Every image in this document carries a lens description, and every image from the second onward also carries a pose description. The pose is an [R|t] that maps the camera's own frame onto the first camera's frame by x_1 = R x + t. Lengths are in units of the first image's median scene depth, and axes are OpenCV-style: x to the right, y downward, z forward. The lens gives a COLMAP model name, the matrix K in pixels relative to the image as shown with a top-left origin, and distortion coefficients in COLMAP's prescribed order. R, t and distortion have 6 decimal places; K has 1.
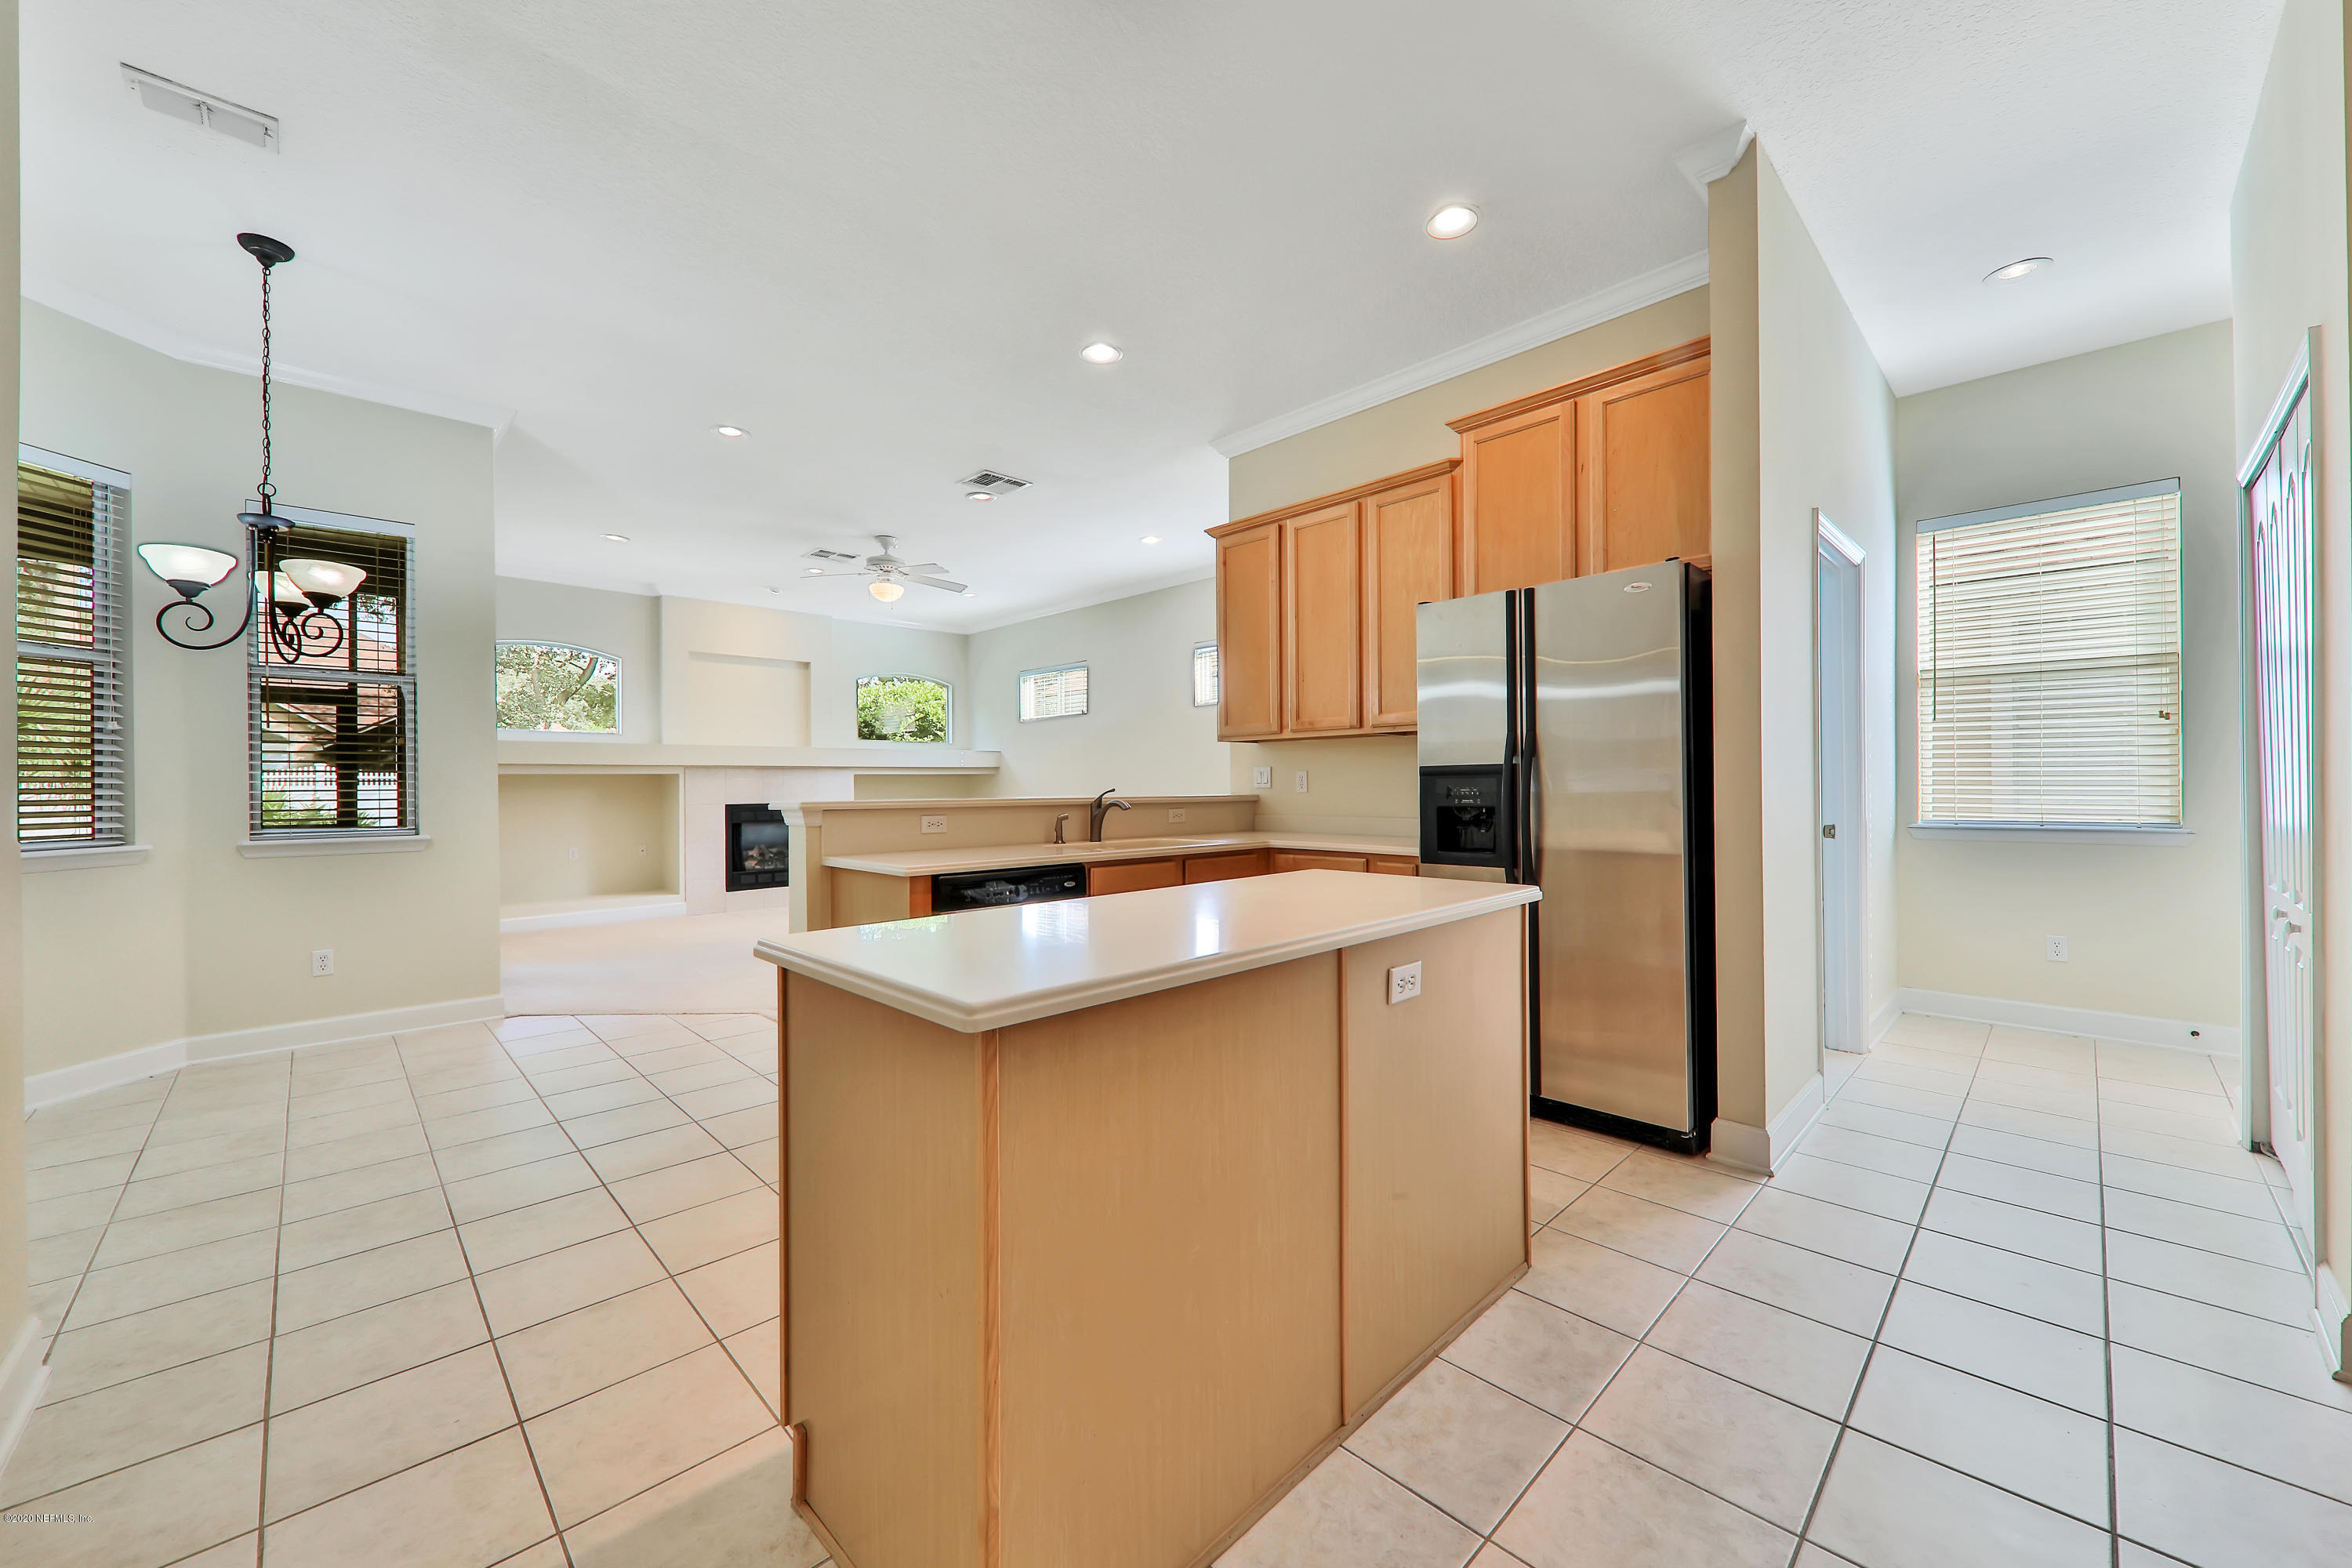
lens RADIAL K [[918.8, 0, 1158.6], [0, 918.8, 782.5], [0, 0, 1]] dist [0.000251, -0.000555]
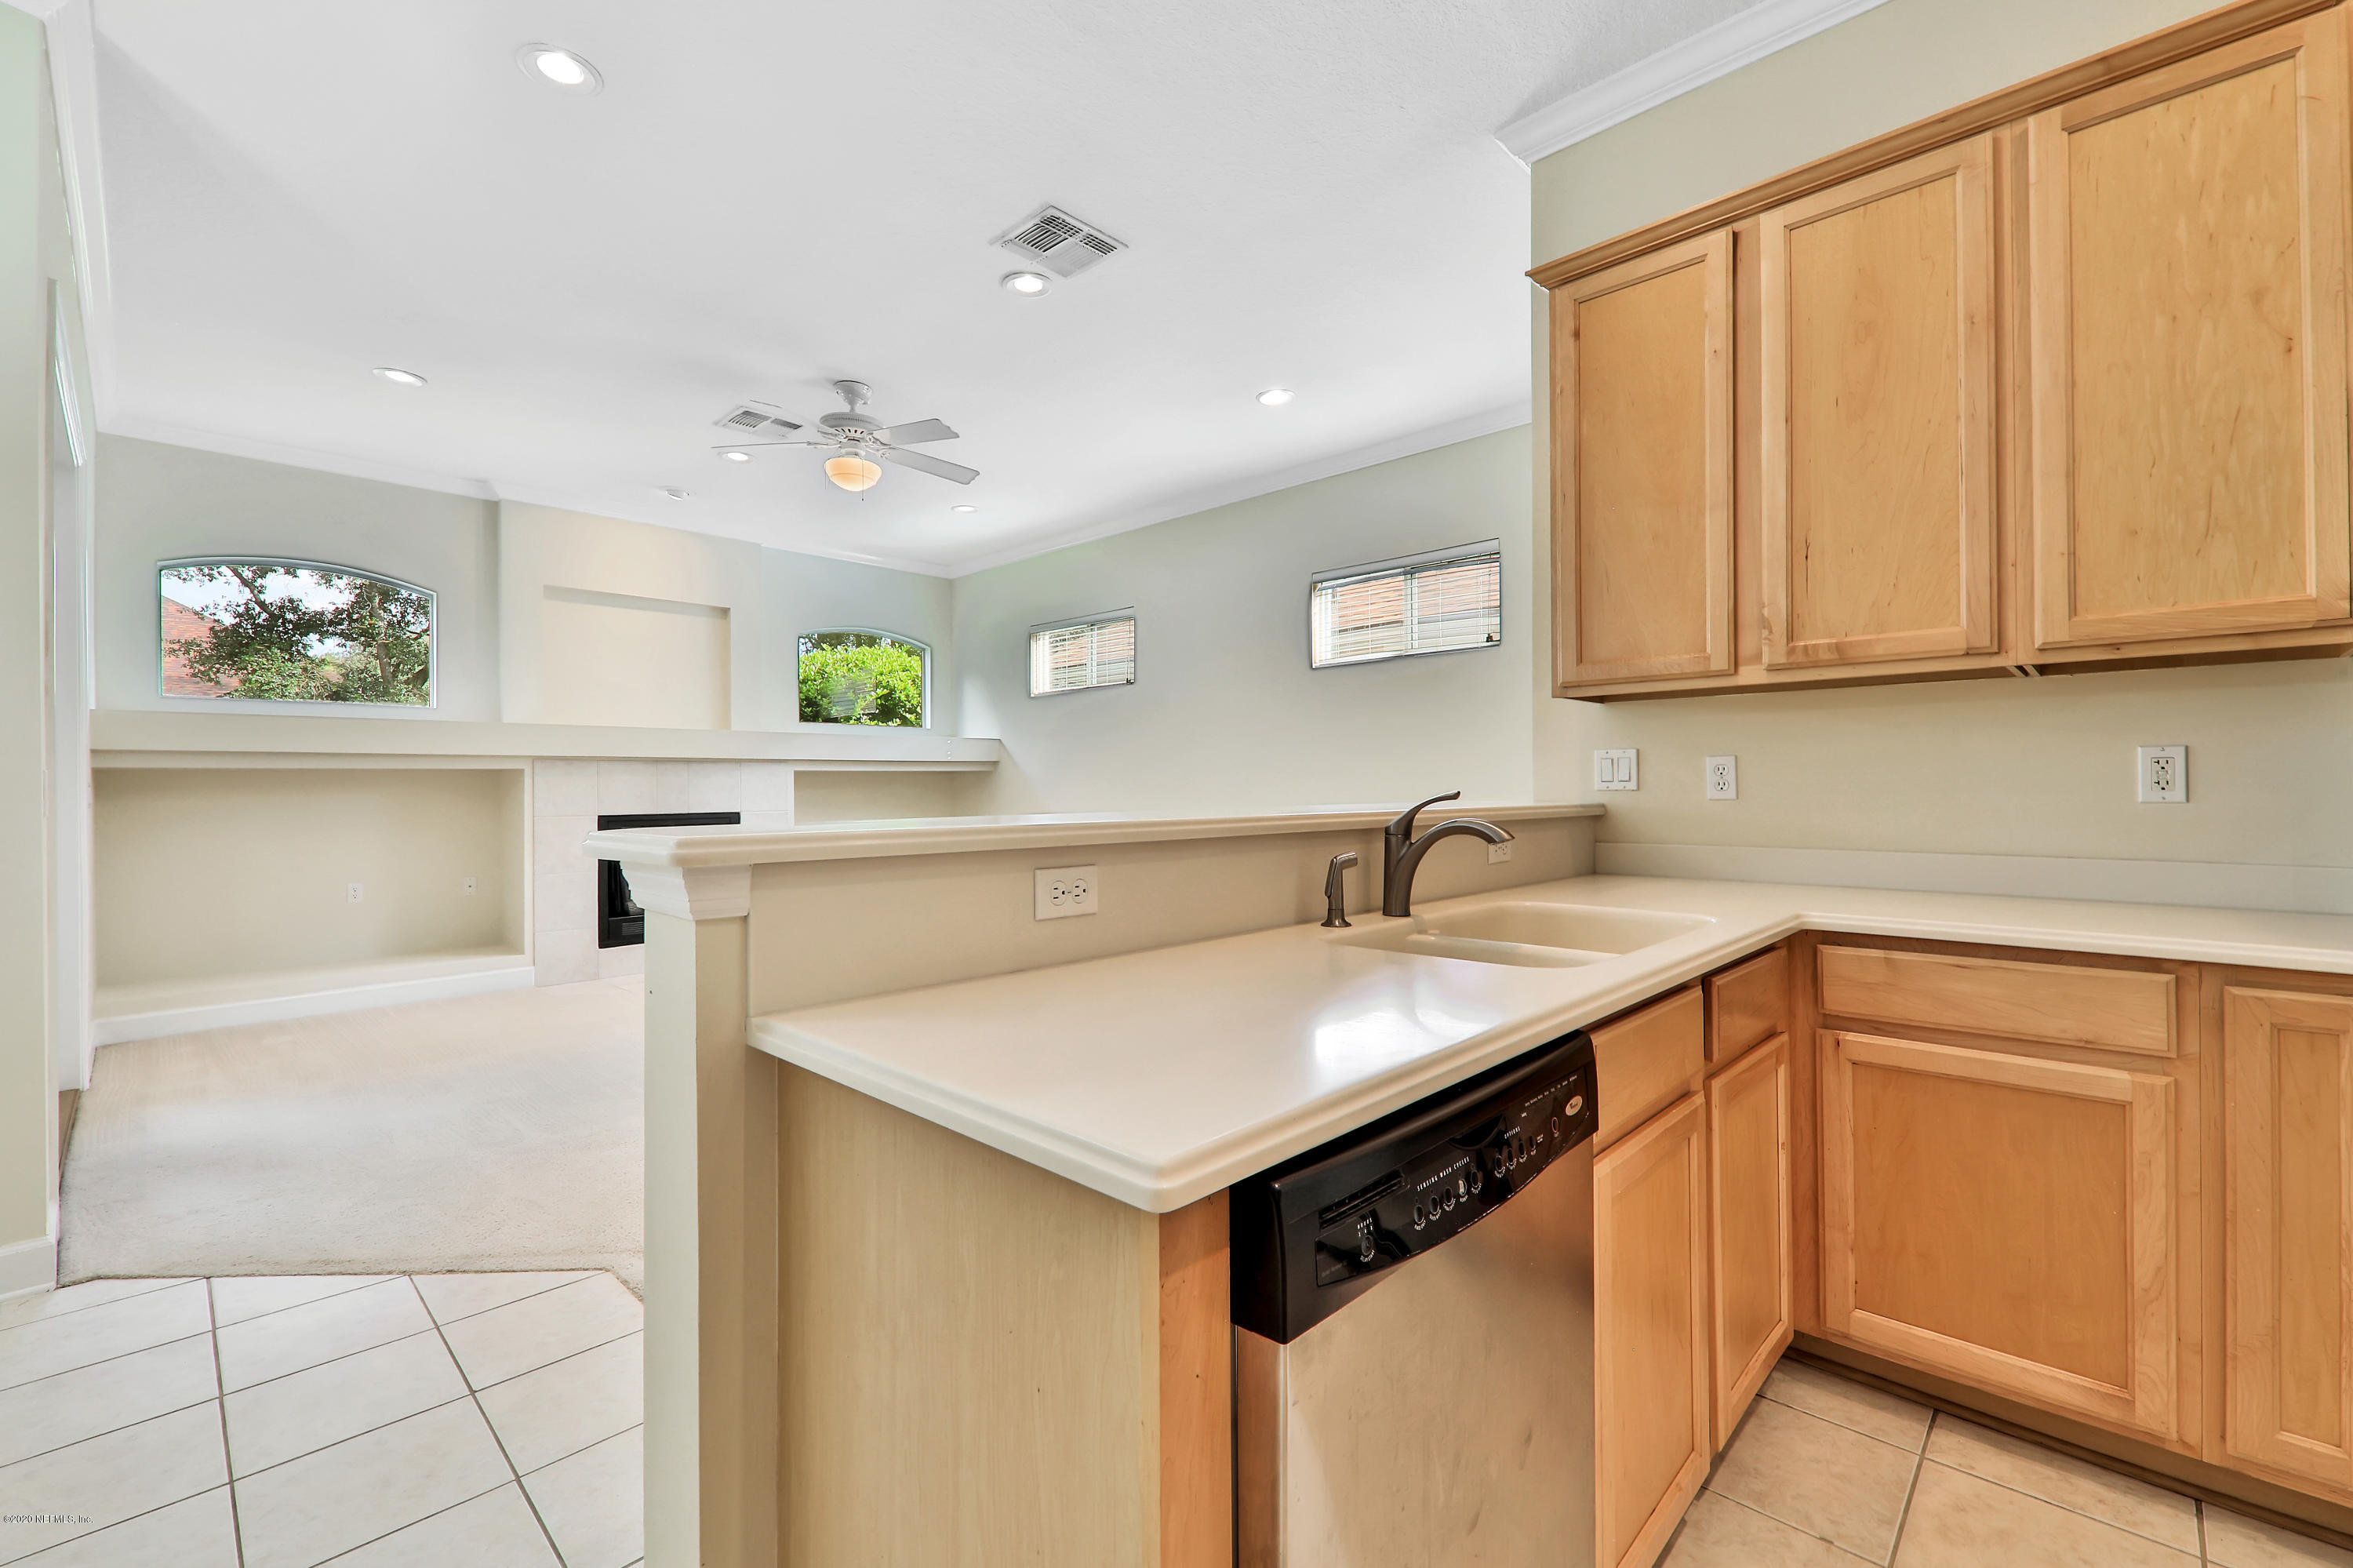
lens RADIAL K [[1000.7, 0, 1147.7], [0, 1000.7, 784.6], [0, 0, 1]] dist [0.001655, -0.003658]
pose [[0.999539, 0.000348, 0.030356, -0.098663], [-0.000332, 1.000000, -0.000516, 0.001678], [-0.030356, 0.000506, 0.999539, 0.267904]]
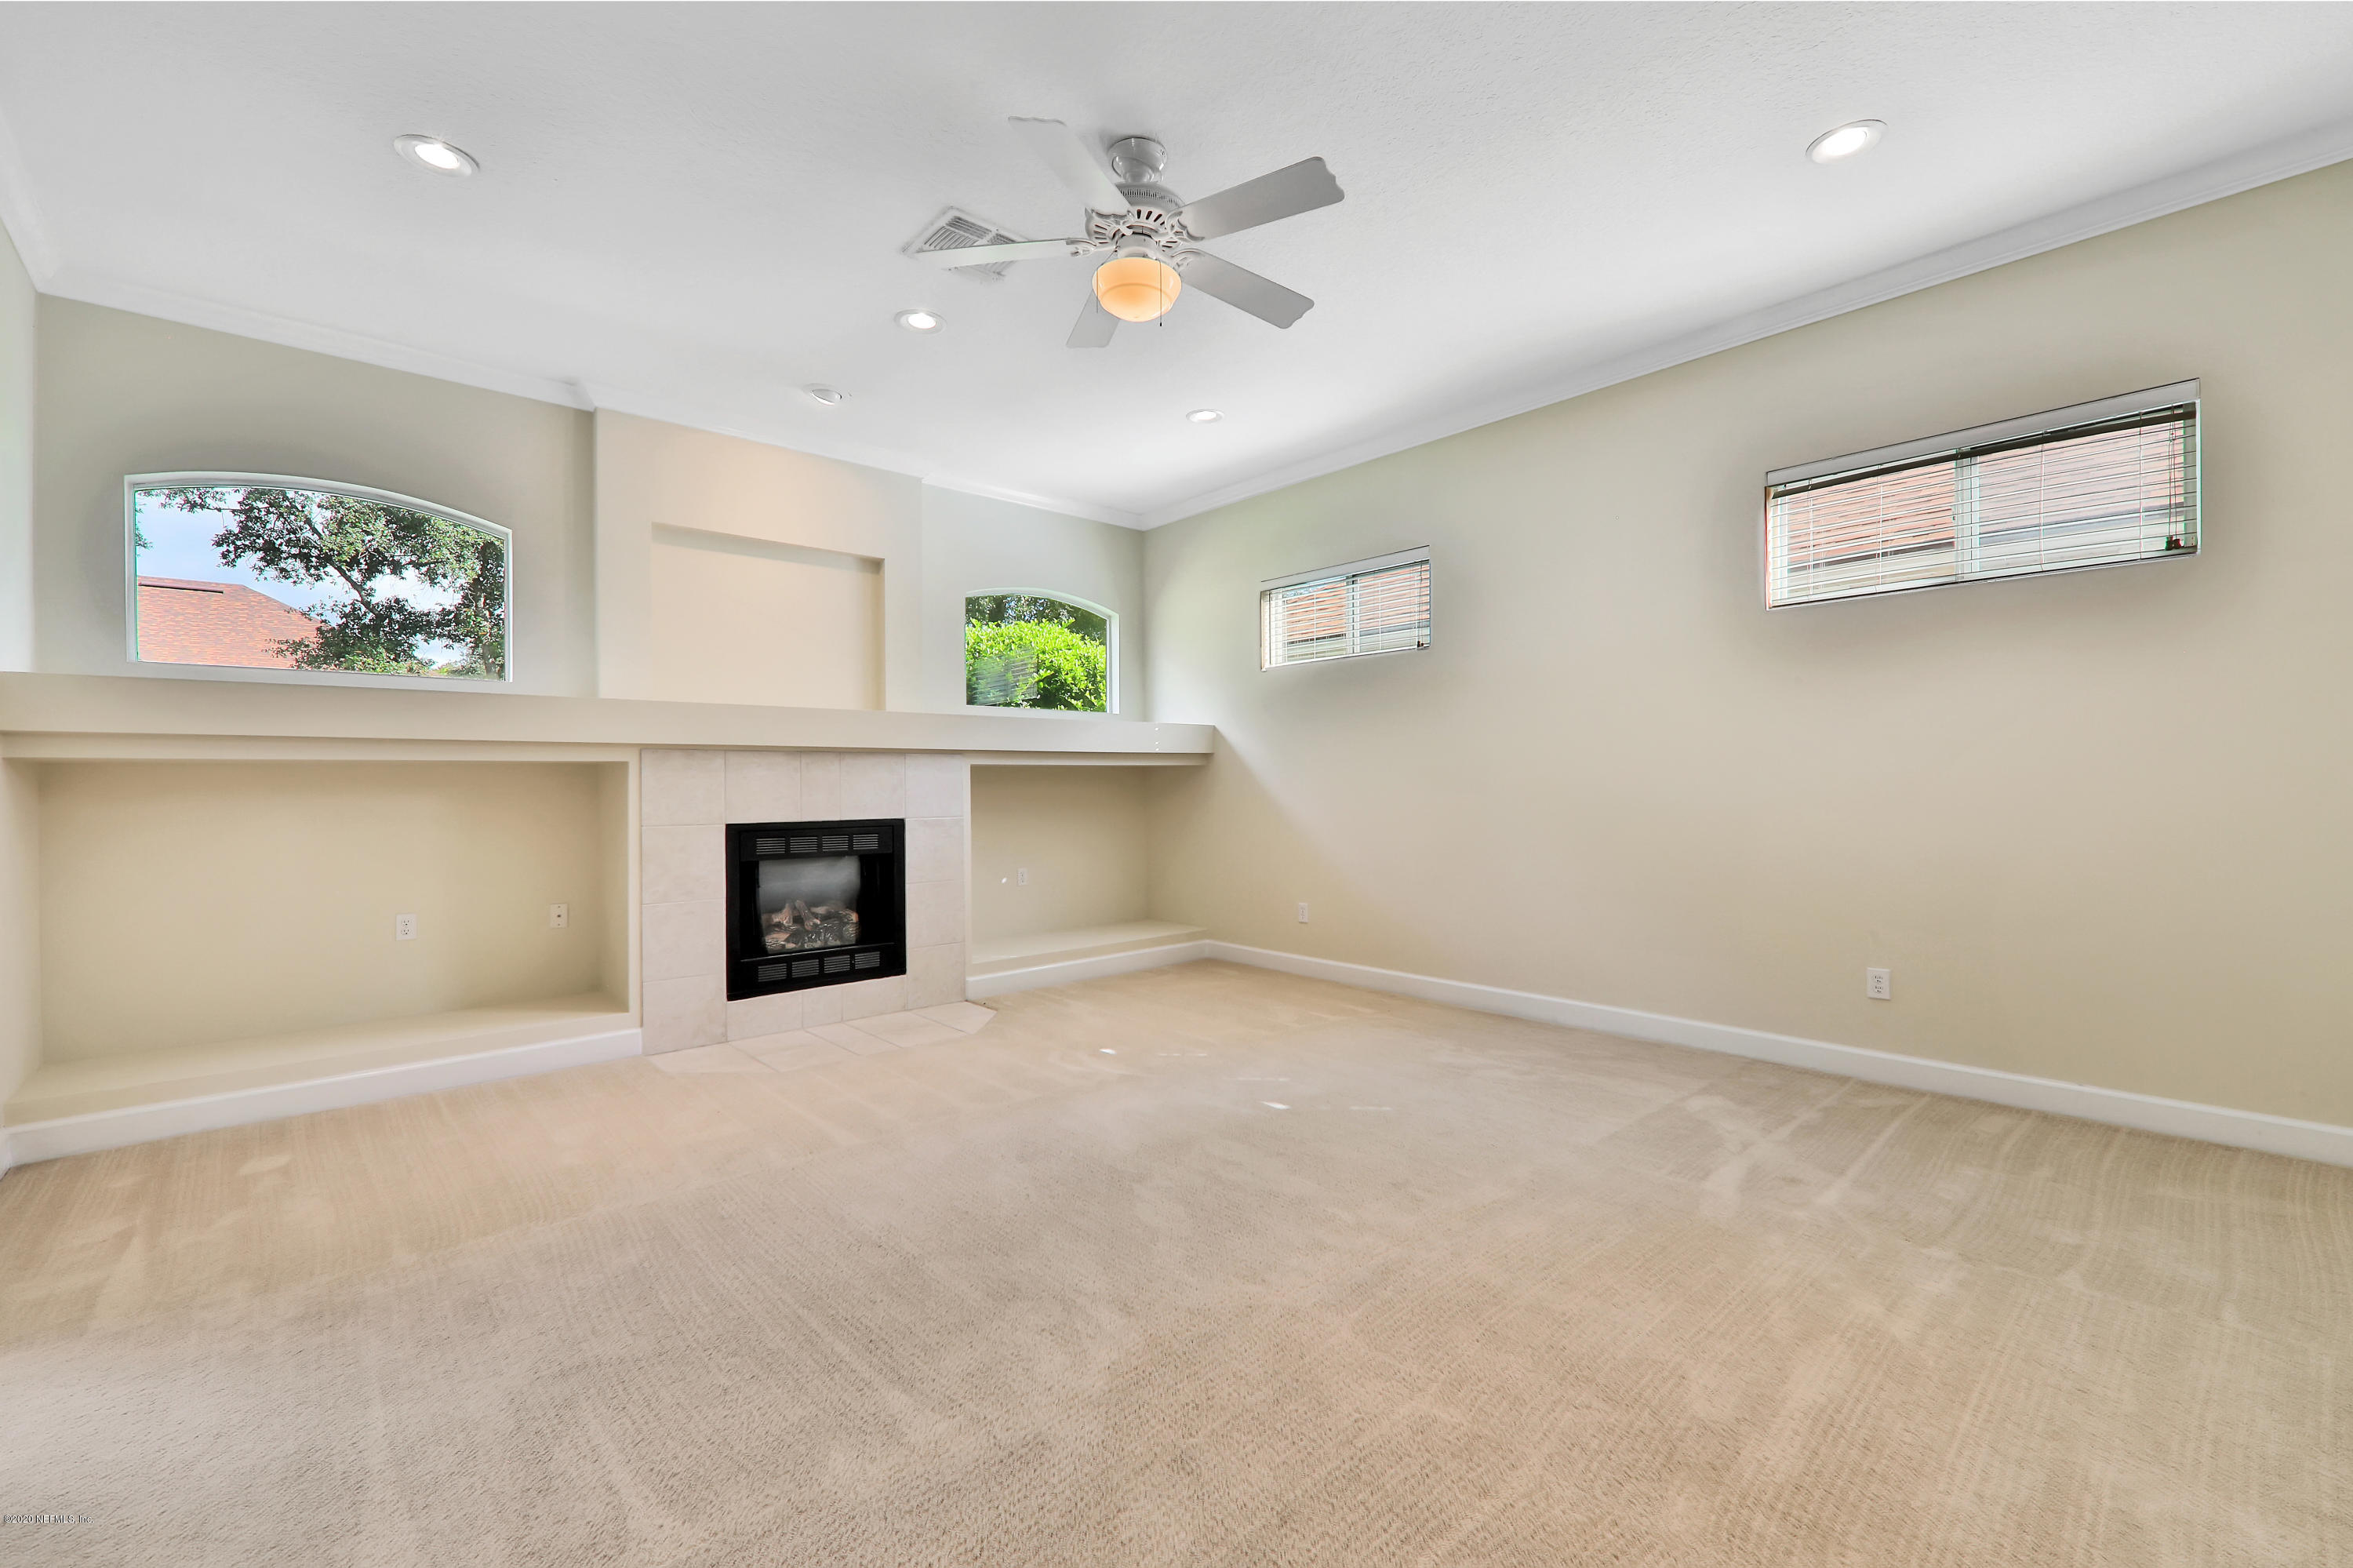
lens RADIAL K [[958.8, 0, 1191.0], [0, 958.8, 791.1], [0, 0, 1]] dist [0.003716, 0.000236]
pose [[0.999995, -0.000620, 0.003249, -0.220626], [0.000597, 0.999976, 0.006901, 0.002512], [-0.003253, -0.006899, 0.999971, 0.477532]]
